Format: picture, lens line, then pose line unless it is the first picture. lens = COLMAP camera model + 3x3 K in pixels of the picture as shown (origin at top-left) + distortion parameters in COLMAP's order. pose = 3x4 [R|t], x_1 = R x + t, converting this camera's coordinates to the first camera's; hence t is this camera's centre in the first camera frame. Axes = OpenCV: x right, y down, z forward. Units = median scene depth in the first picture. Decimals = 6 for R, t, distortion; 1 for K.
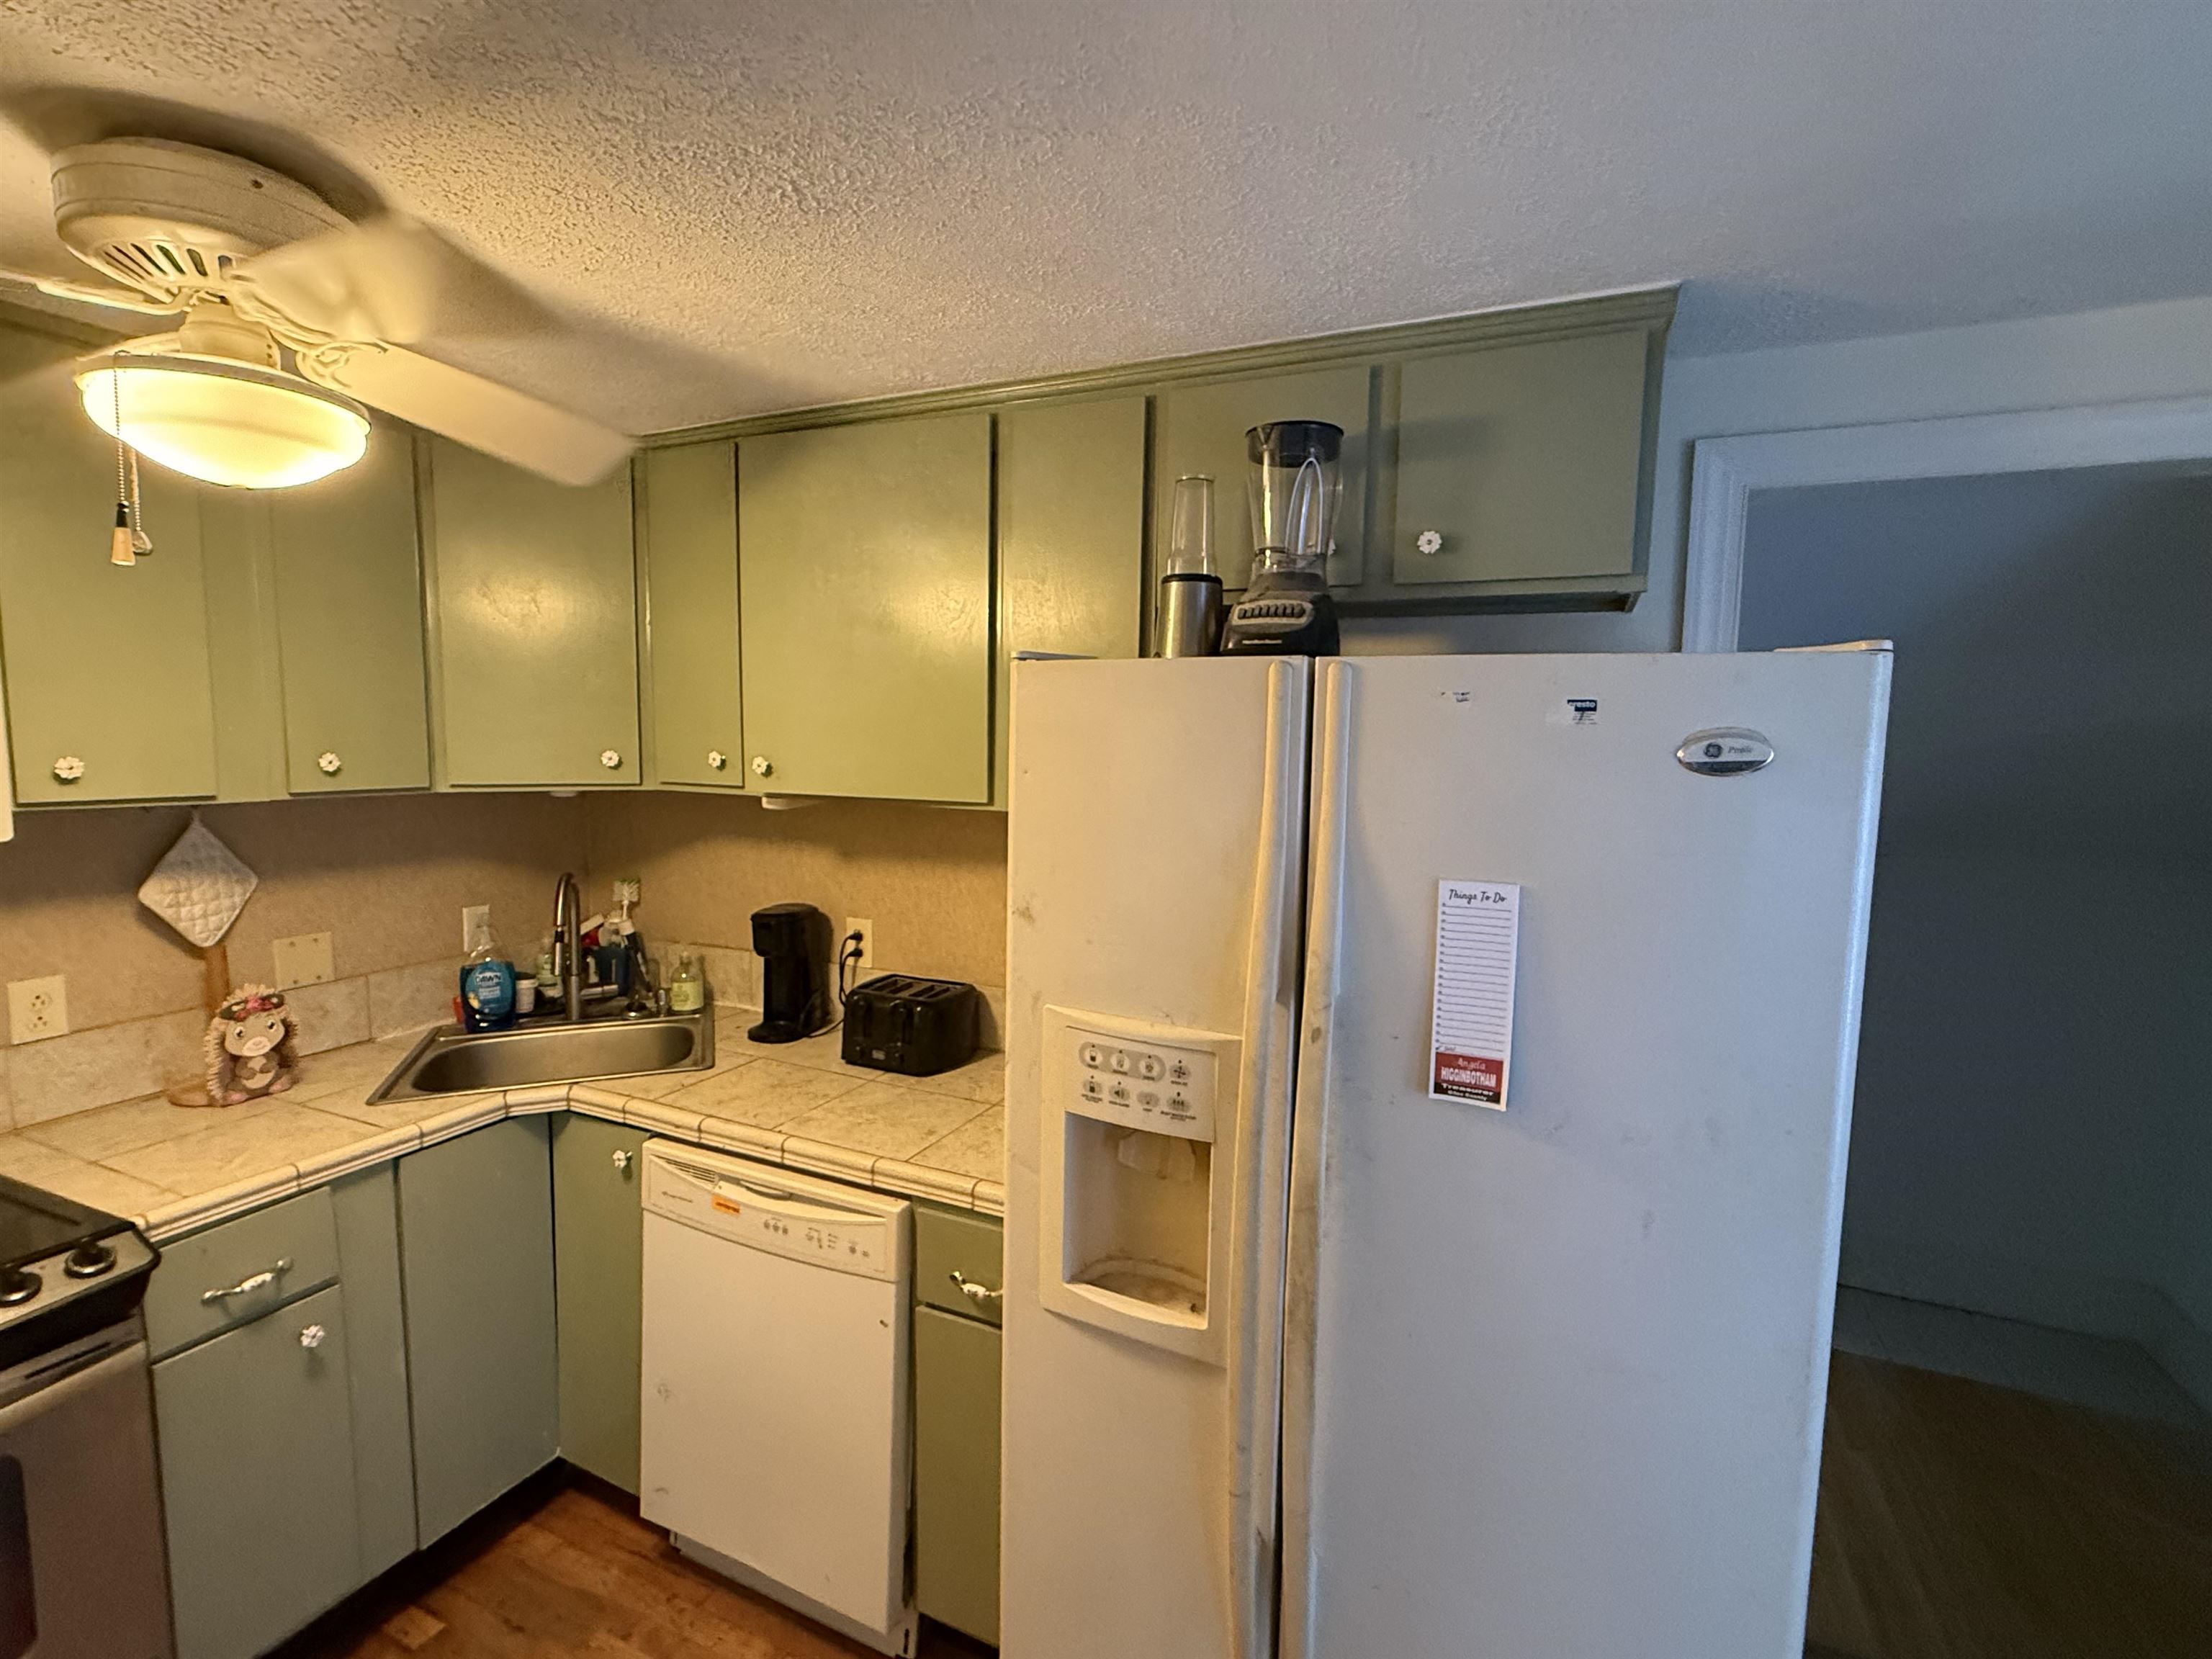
lens RADIAL K [[1022.6, 0, 1101.9], [0, 1022.6, 833.2], [0, 0, 1]] dist [0.000517, 0.000536]
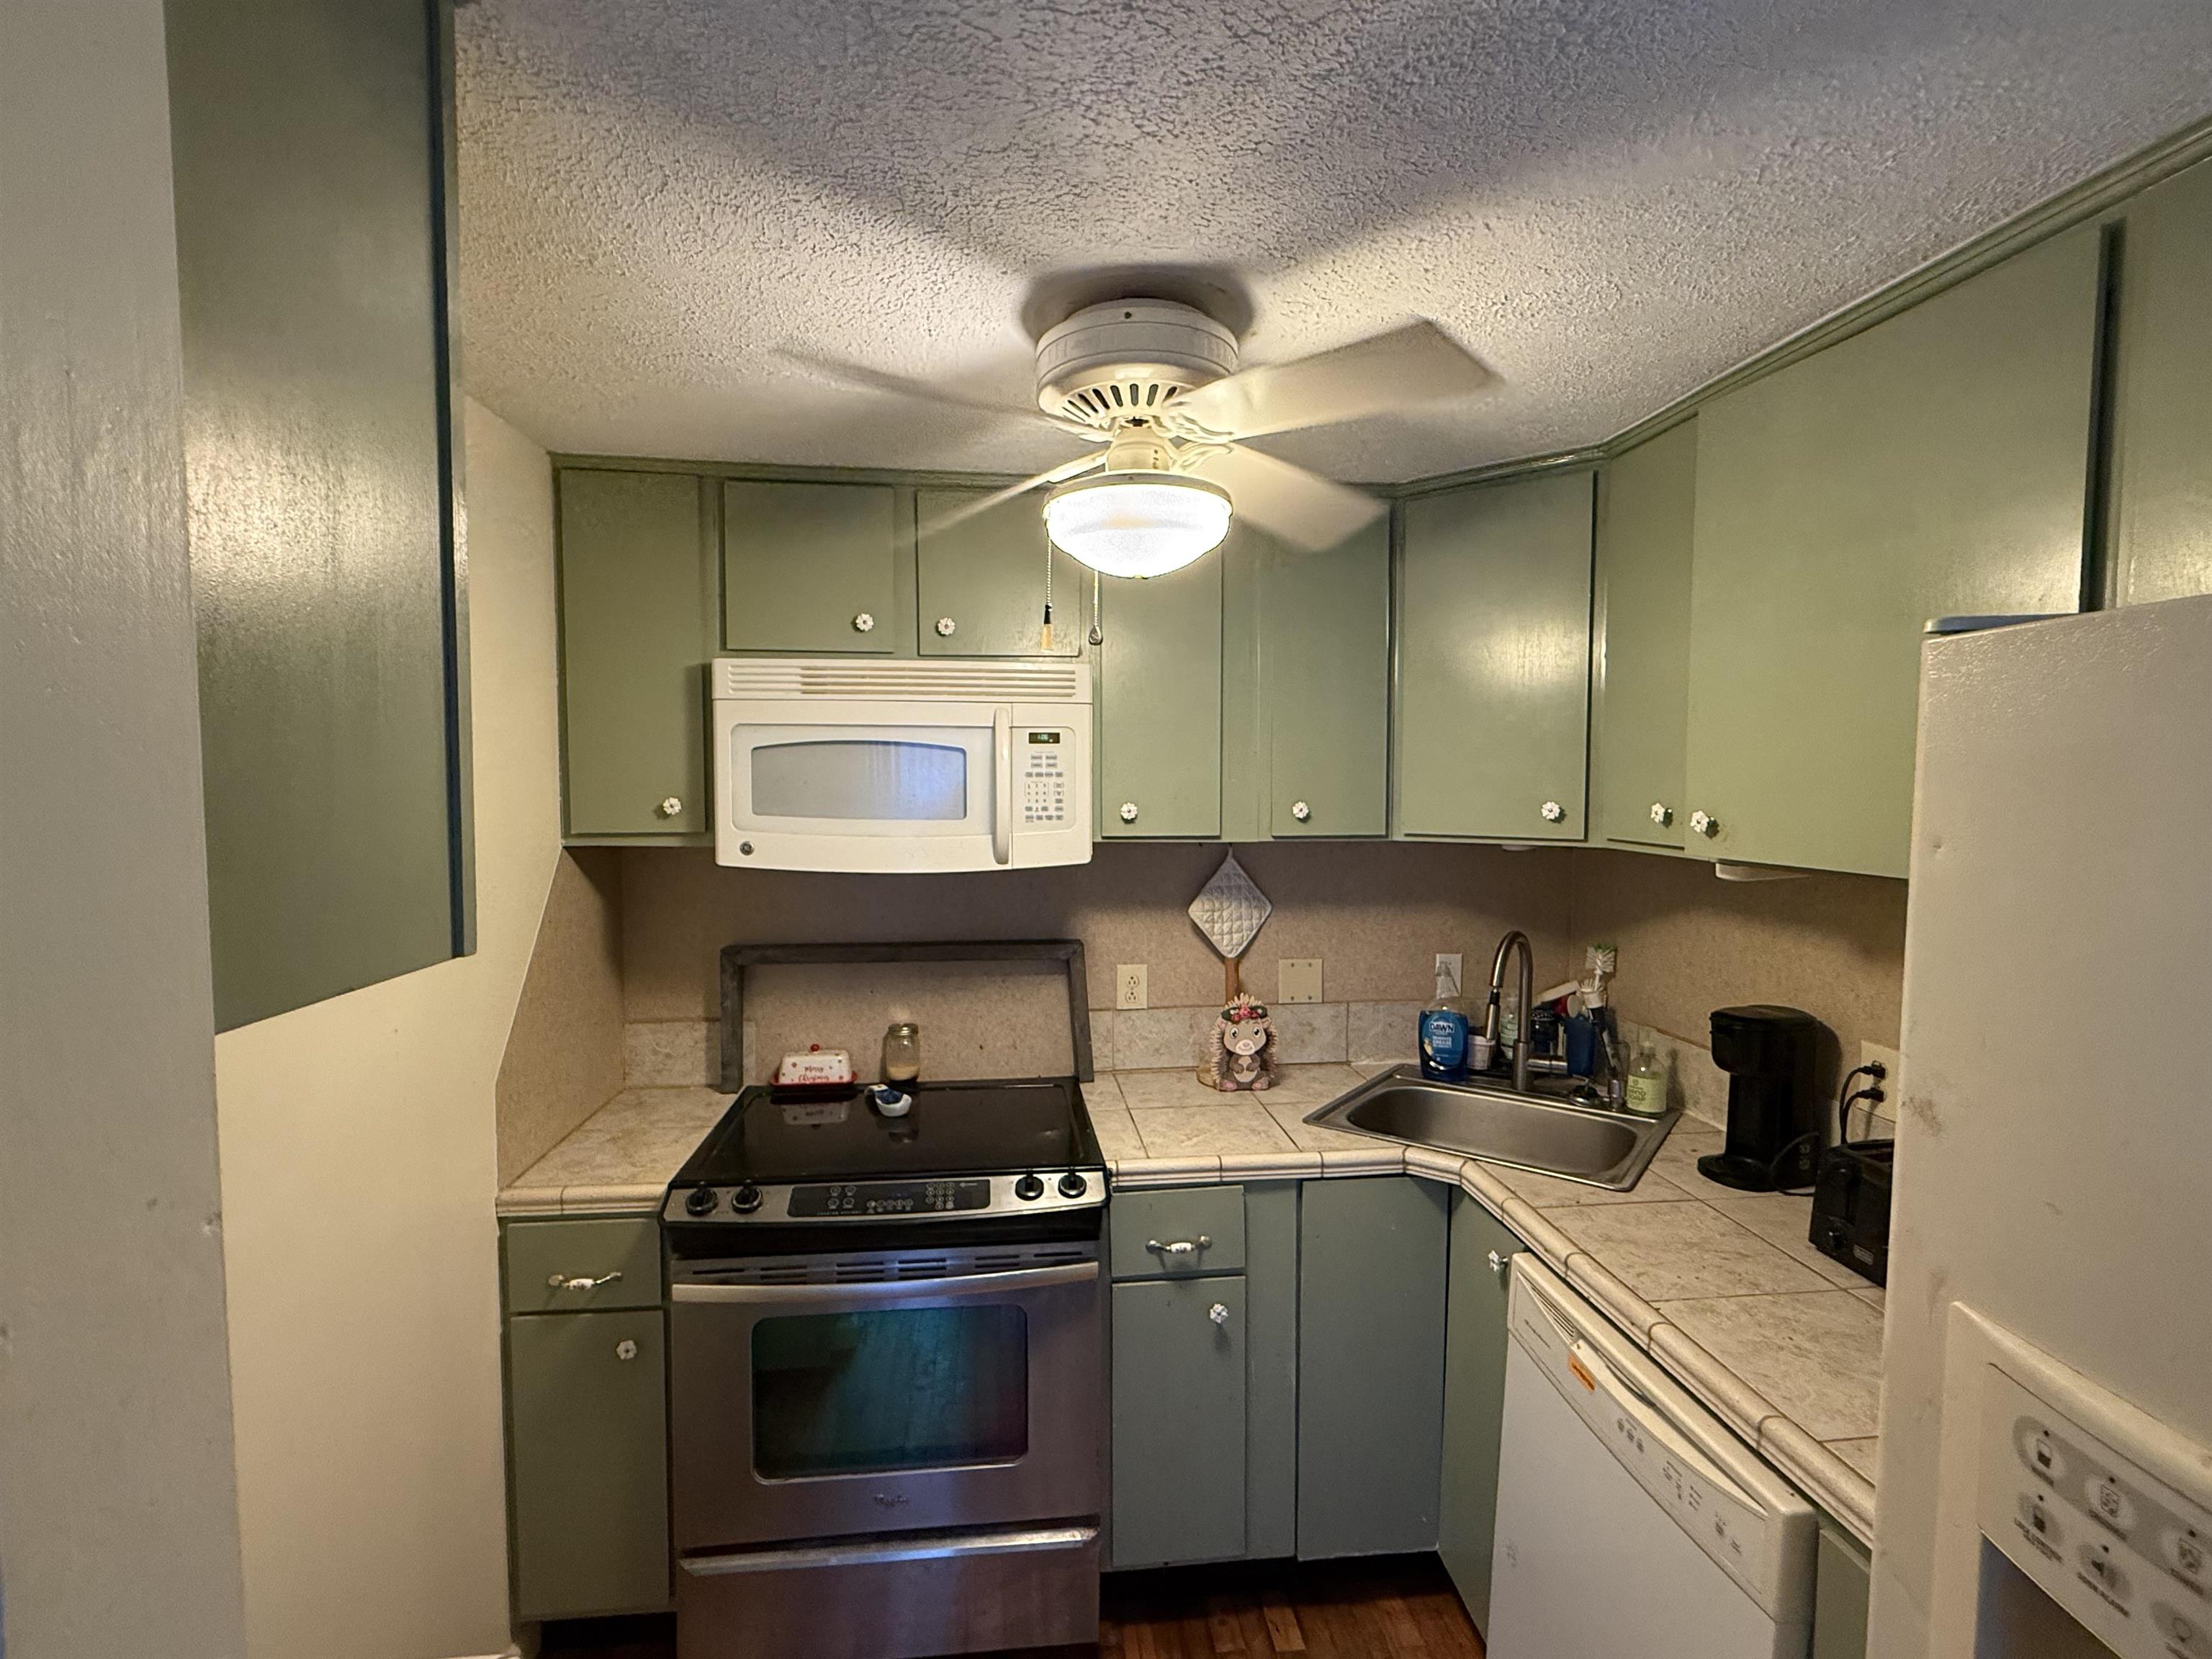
lens RADIAL K [[1023.0, 0, 1105.6], [0, 1023.0, 836.0], [0, 0, 1]] dist [-0.000808, 0.000612]
pose [[0.515002, 0.035413, -0.856457, 0.100672], [-0.076231, 0.997080, -0.004612, -0.018765], [0.853792, 0.067664, 0.516198, 0.230222]]
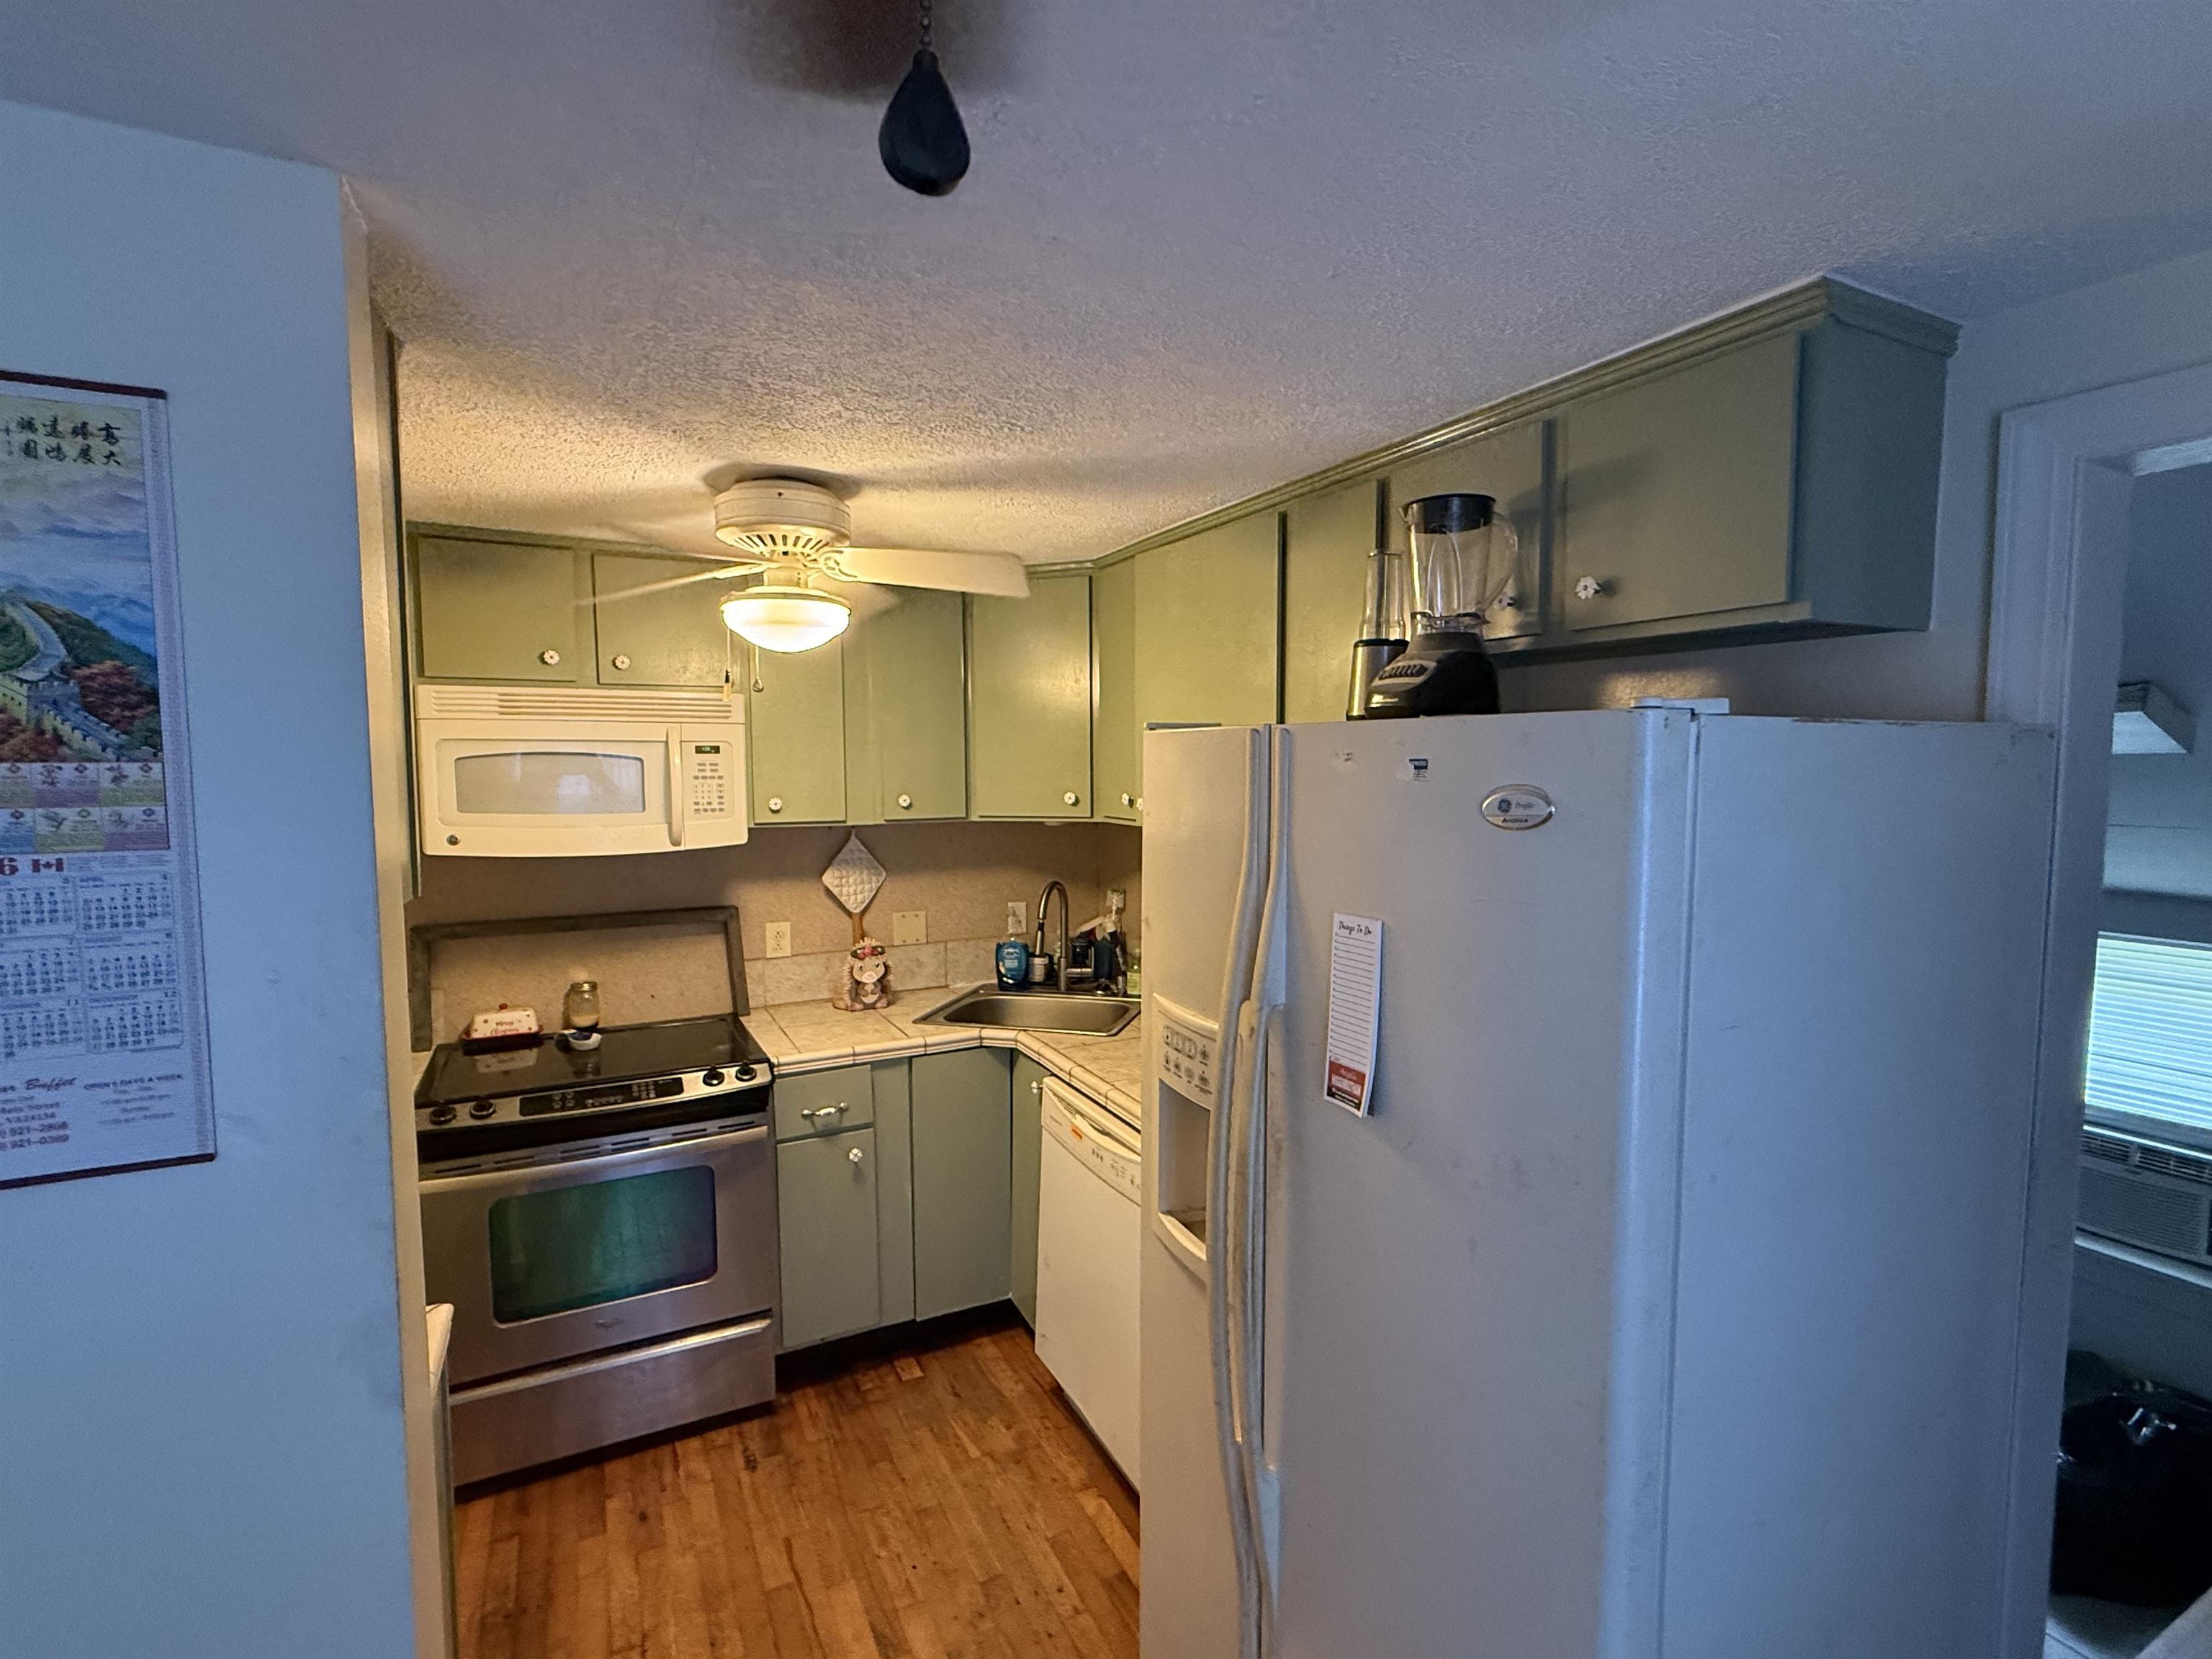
lens RADIAL K [[1023.0, 0, 1105.6], [0, 1023.0, 836.0], [0, 0, 1]] dist [-0.000808, 0.000612]
pose [[0.788684, 0.026954, -0.614208, 0.445408], [-0.044339, 0.998931, -0.013097, -0.008047], [0.613198, 0.037563, 0.789035, -0.046802]]
